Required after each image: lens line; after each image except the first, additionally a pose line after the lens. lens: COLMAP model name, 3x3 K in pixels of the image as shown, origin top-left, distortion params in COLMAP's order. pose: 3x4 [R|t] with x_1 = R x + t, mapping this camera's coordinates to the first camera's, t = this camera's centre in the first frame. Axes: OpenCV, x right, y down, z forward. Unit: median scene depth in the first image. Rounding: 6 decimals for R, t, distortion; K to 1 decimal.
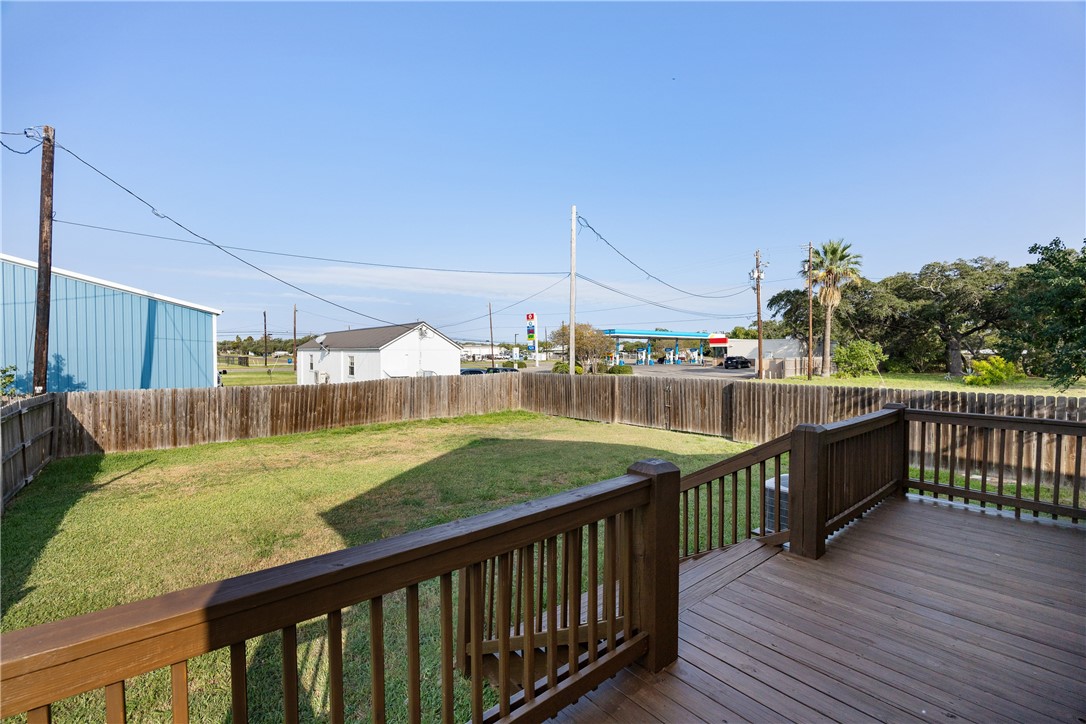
lens RADIAL K [[473.3, 0, 539.9], [0, 473.3, 361.5], [0, 0, 1]] dist [-0.013206, 0.000645]
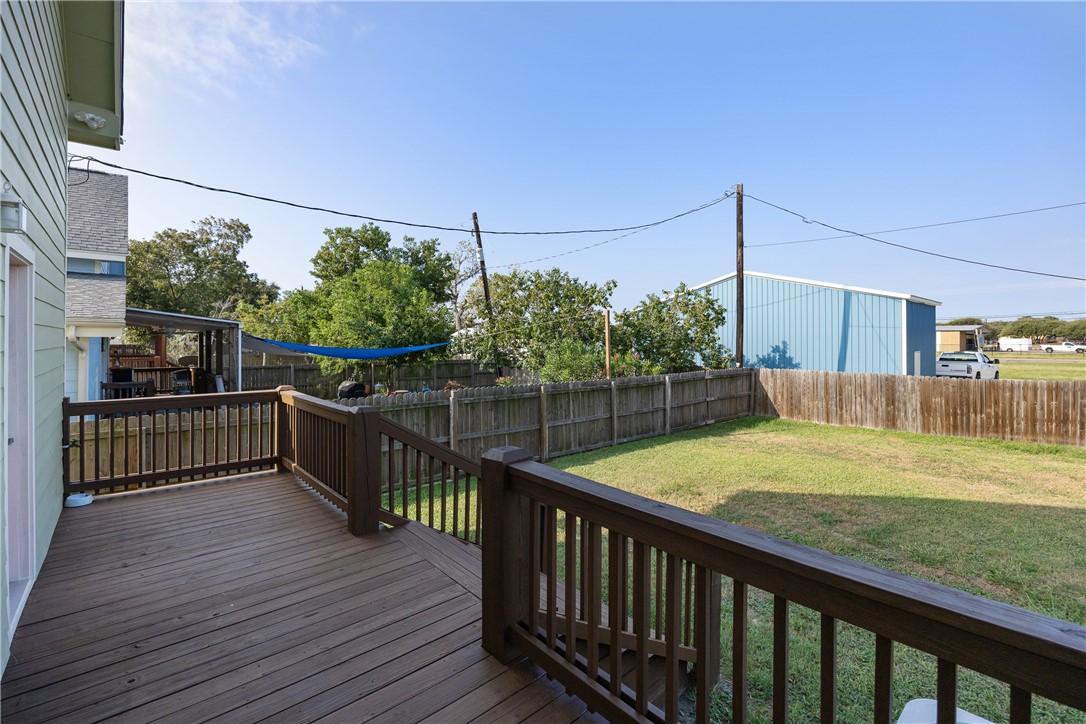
lens RADIAL K [[473.3, 0, 524.7], [0, 473.3, 340.8], [0, 0, 1]] dist [-0.013206, 0.000645]
pose [[0.000324, -0.000341, -1.000000, 0.328060], [-0.012661, 0.999920, -0.000345, -0.005569], [0.999920, 0.012661, 0.000319, 0.265864]]
